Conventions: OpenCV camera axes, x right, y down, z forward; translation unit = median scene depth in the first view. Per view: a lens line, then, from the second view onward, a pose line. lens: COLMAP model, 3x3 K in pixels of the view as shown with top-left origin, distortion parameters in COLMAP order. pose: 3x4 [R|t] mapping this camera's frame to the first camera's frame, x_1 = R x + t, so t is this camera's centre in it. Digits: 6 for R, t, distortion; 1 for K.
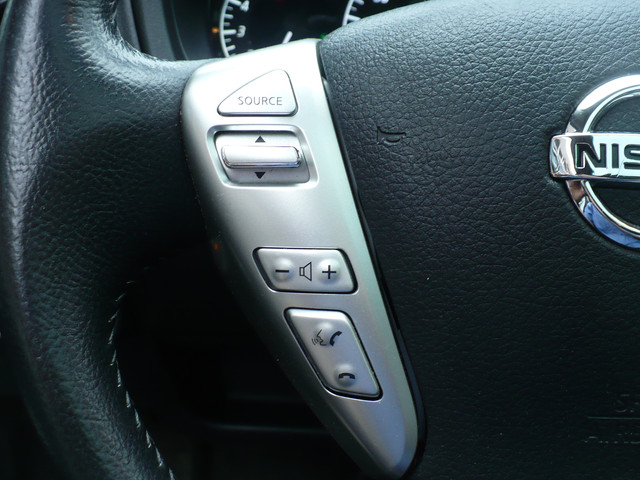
lens RADIAL K [[840.2, 0, 320.0], [0, 840.2, 240.0], [0, 0, 1]] dist [-0.218299, -0.014270]
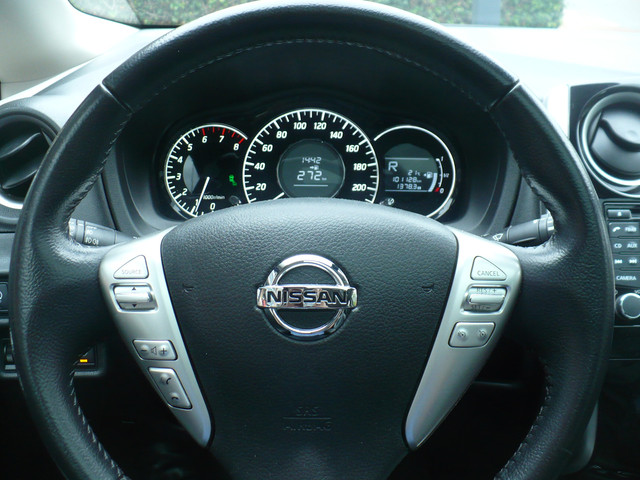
lens RADIAL K [[772.7, 0, 320.0], [0, 772.7, 240.0], [0, 0, 1]] dist [-0.223536, 0.043819]
pose [[0.998484, -0.038339, -0.039505, 0.497434], [0.037057, 0.998778, -0.032692, -0.167783], [0.040710, 0.031178, 0.998684, -0.952973]]
